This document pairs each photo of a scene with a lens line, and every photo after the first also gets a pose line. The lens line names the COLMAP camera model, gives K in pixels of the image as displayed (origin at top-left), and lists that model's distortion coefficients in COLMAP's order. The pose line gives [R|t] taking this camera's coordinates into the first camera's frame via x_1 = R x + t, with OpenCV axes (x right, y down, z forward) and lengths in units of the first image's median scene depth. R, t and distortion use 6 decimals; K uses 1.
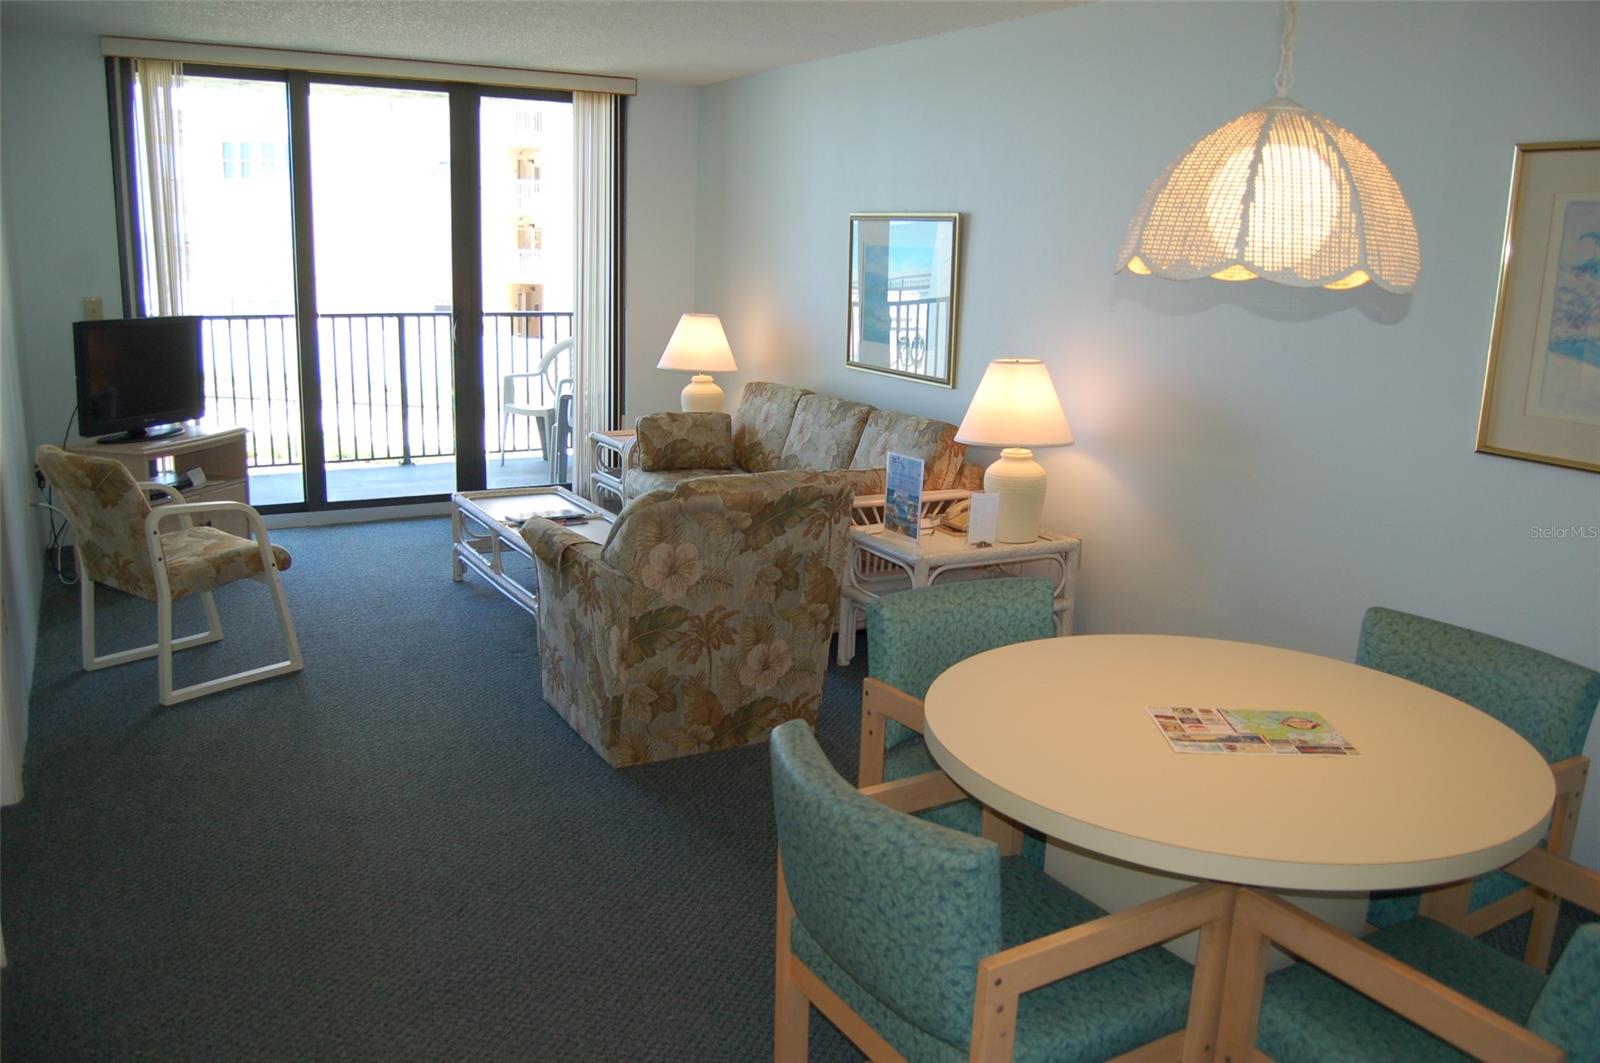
lens RADIAL K [[1268.5, 0, 800.0], [0, 1268.5, 531.5], [0, 0, 1]] dist [-0.065514, -0.000711]
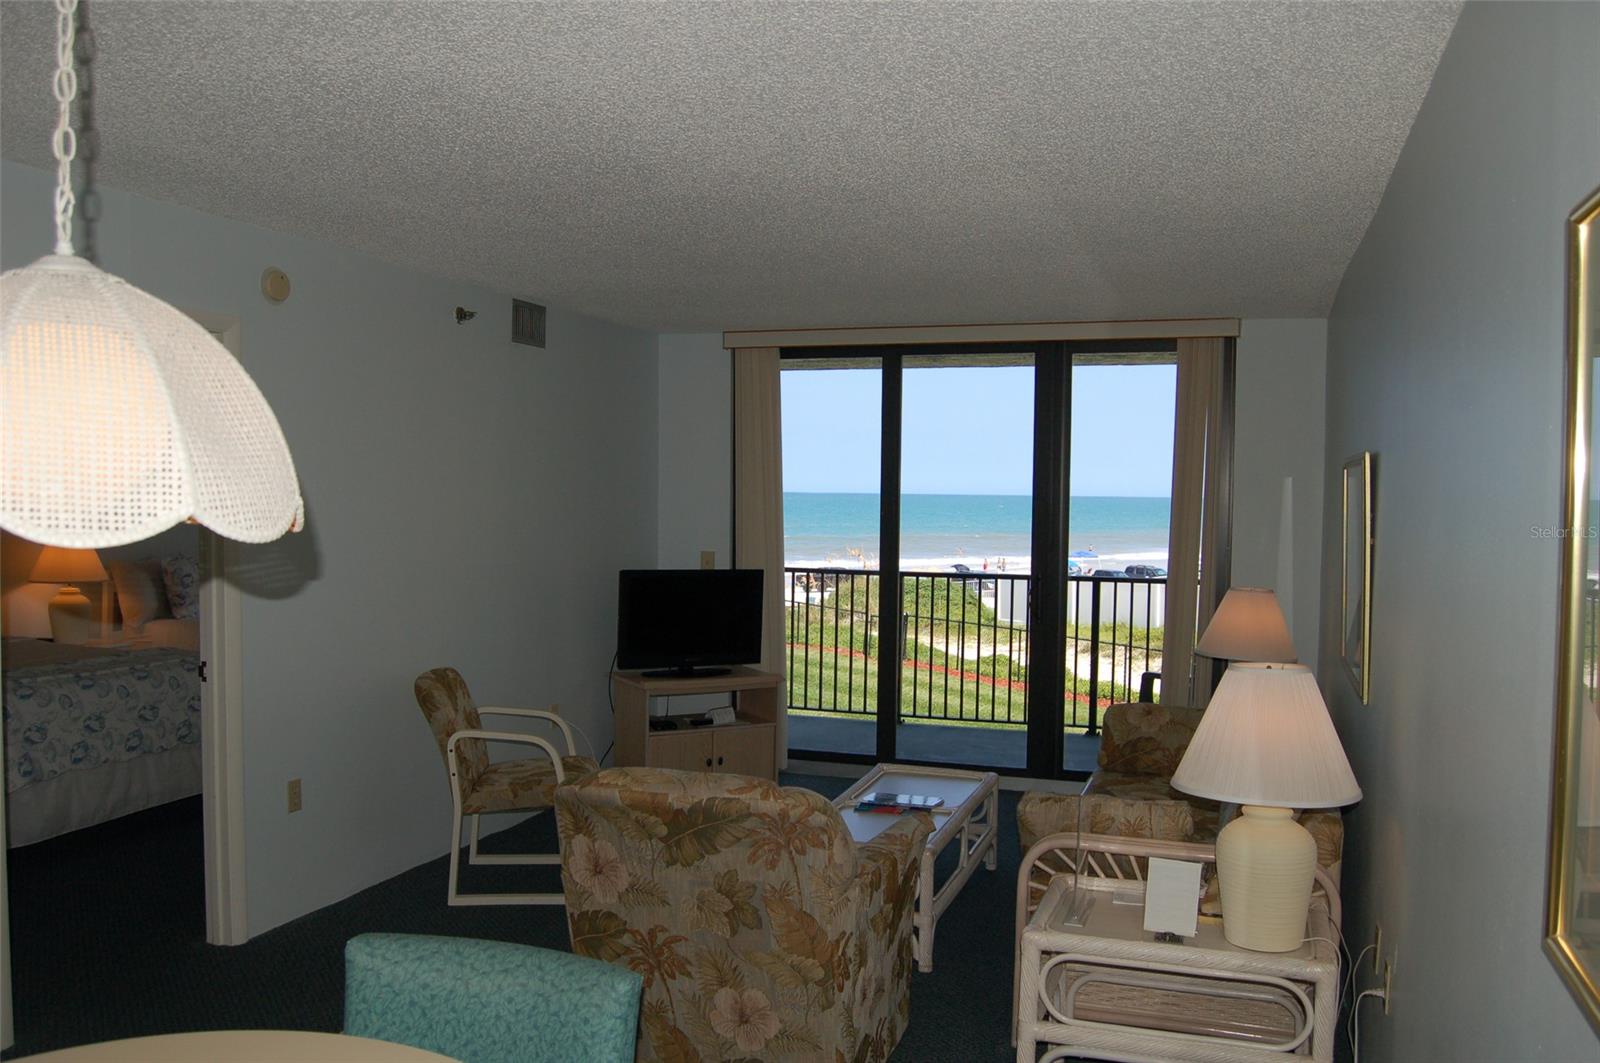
lens RADIAL K [[1268.5, 0, 800.0], [0, 1268.5, 531.5], [0, 0, 1]] dist [-0.065514, -0.000711]
pose [[0.674021, 0.003918, -0.738702, 0.583110], [-0.156323, 0.978096, -0.137447, -0.091219], [0.721983, 0.208118, 0.659870, 0.441047]]
